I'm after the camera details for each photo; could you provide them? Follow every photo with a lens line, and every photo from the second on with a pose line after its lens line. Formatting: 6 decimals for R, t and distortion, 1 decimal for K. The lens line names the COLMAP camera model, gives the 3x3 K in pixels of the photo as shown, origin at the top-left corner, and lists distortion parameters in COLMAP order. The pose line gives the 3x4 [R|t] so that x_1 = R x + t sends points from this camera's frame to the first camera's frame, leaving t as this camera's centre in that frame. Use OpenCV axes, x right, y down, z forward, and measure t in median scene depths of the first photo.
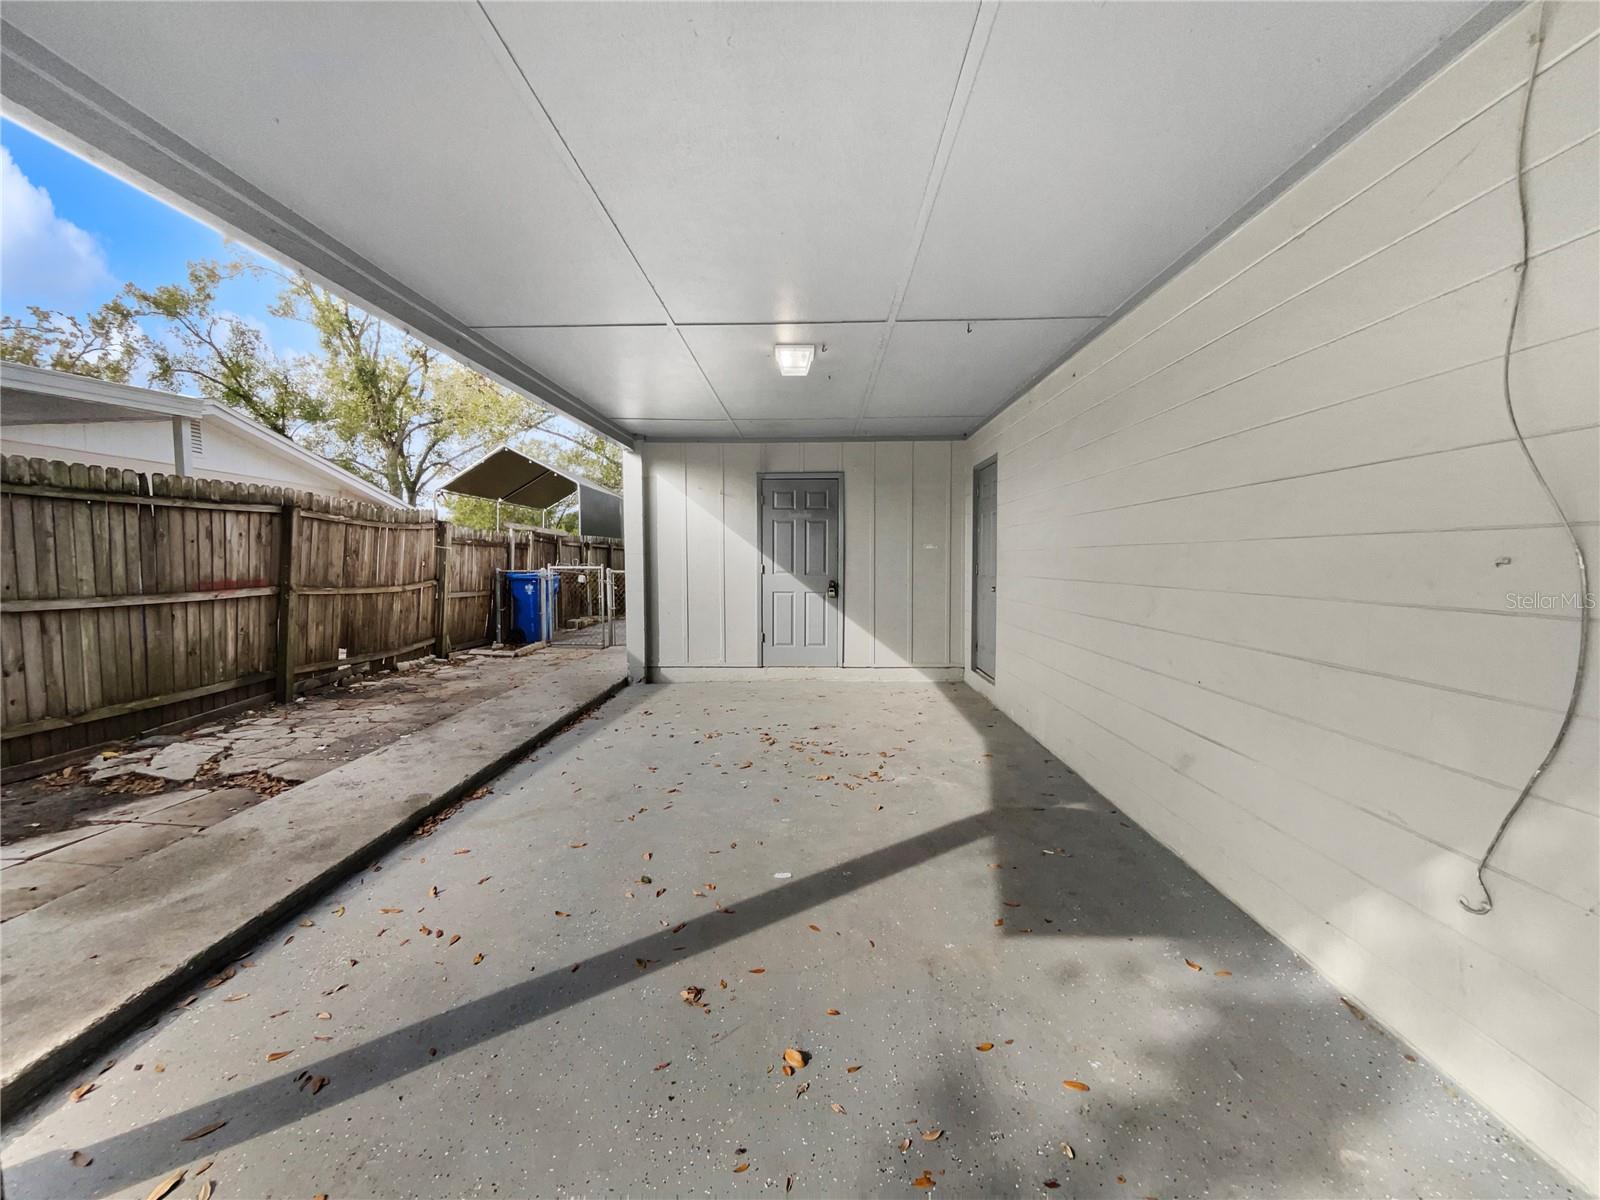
lens RADIAL K [[699.6, 0, 800.3], [0, 699.6, 595.7], [0, 0, 1]] dist [-0.006709, 0.003163]
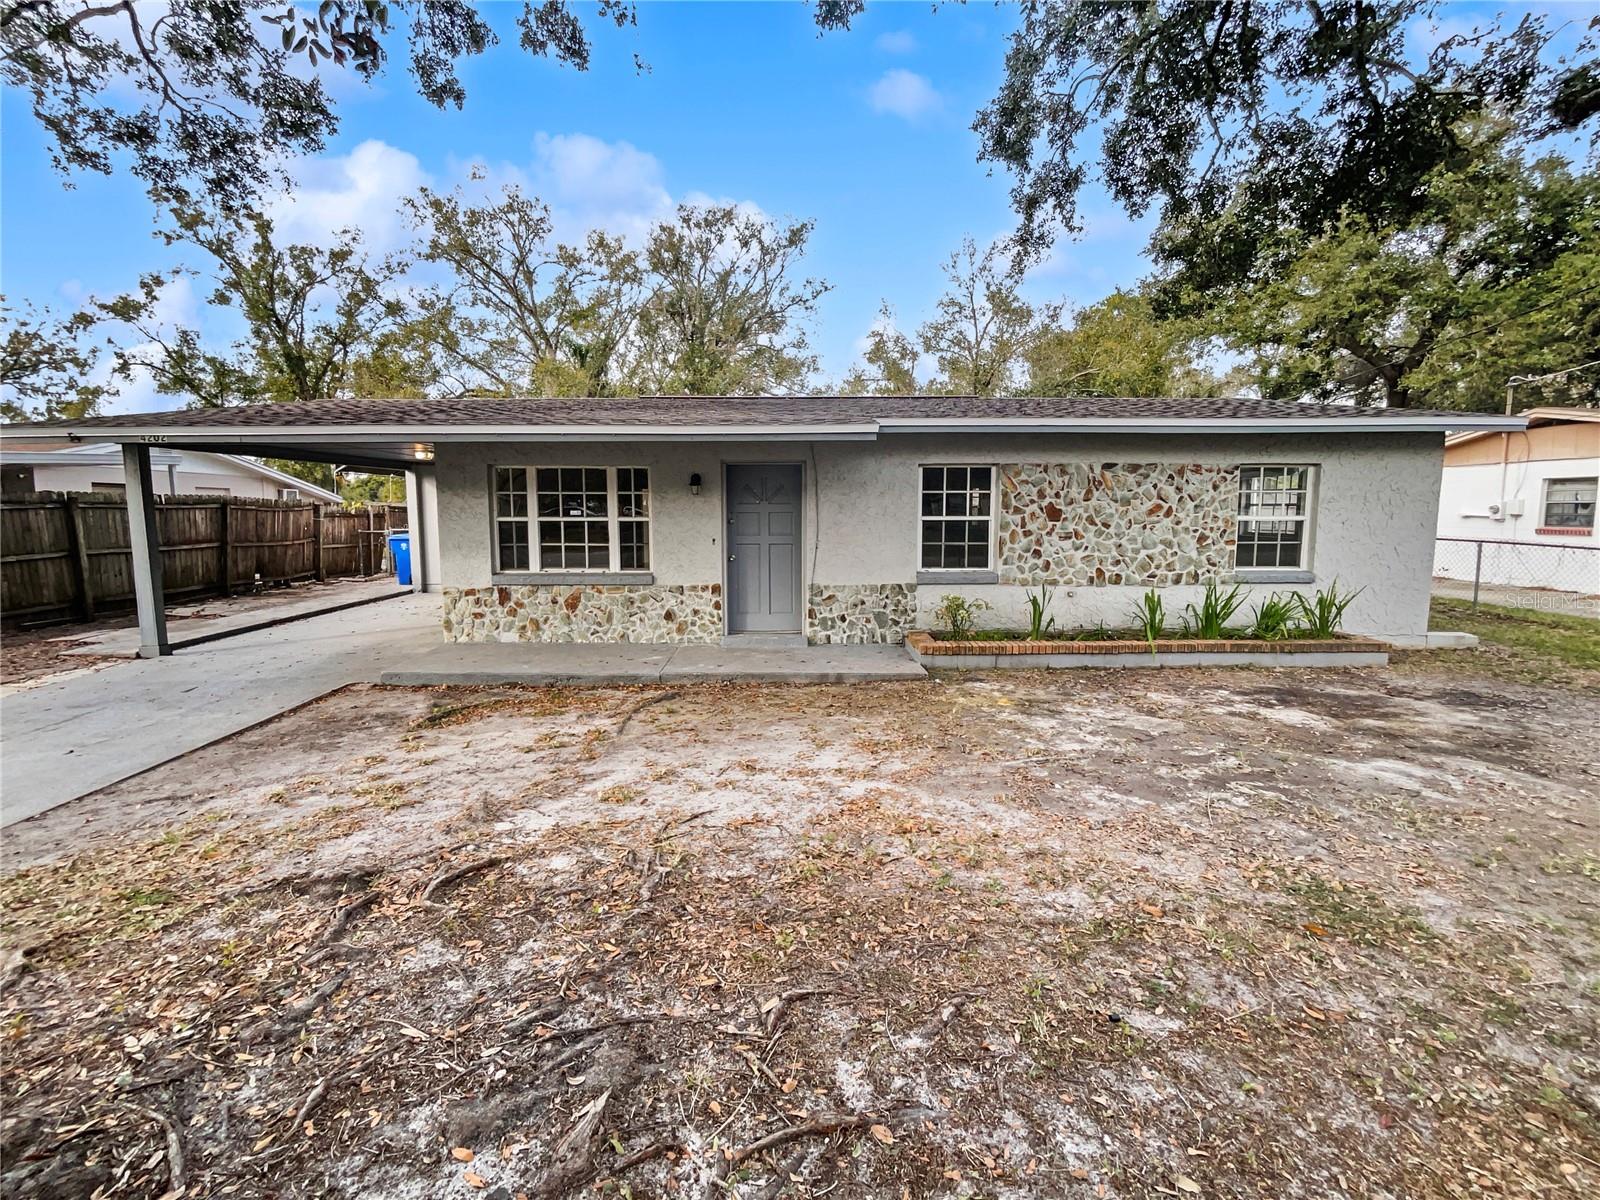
lens RADIAL K [[699.6, 0, 784.4], [0, 699.6, 584.9], [0, 0, 1]] dist [-0.006709, 0.003163]
pose [[0.999508, -0.001964, 0.031307, 0.537596], [0.000221, 0.998454, 0.055589, -0.000520], [-0.031368, -0.055555, 0.997963, -0.706737]]
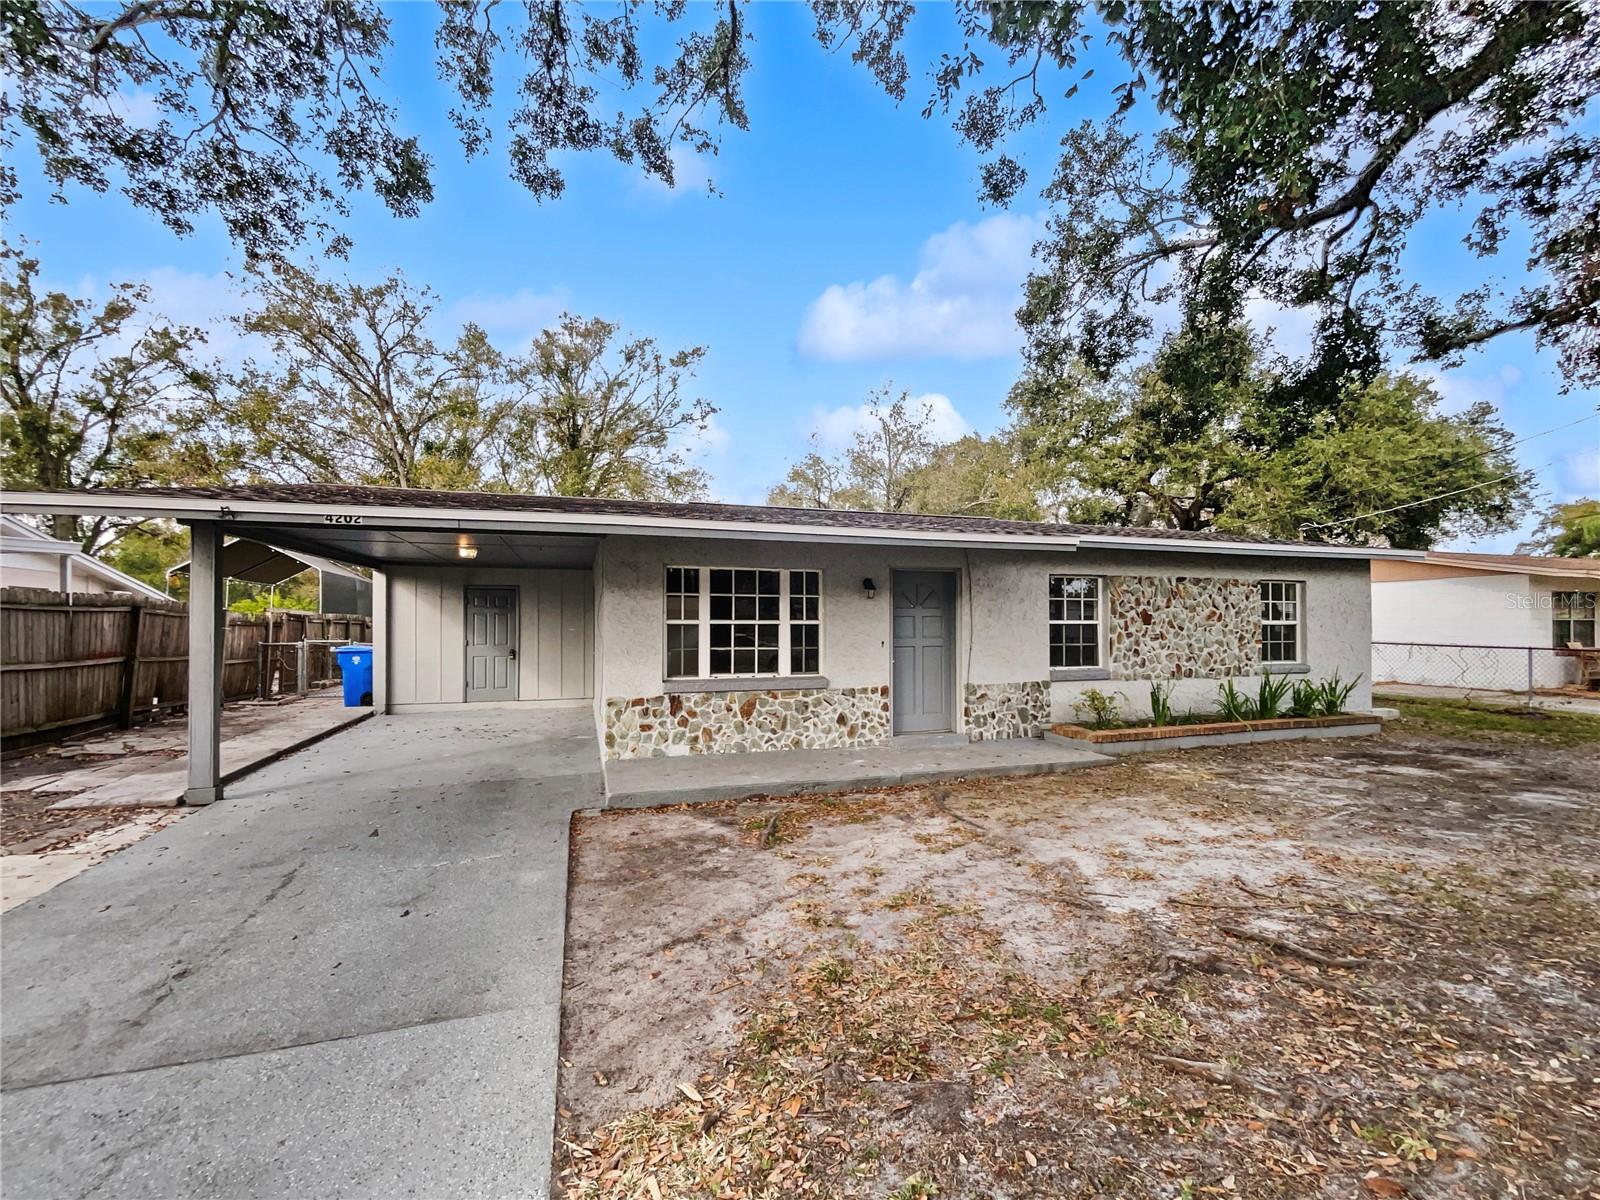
lens RADIAL K [[699.6, 0, 819.1], [0, 699.6, 616.4], [0, 0, 1]] dist [-0.006709, 0.003163]
pose [[0.938988, 0.006194, 0.343895, 0.121383], [0.015744, 0.998016, -0.060963, 0.010981], [-0.343590, 0.062657, 0.937027, -0.644891]]
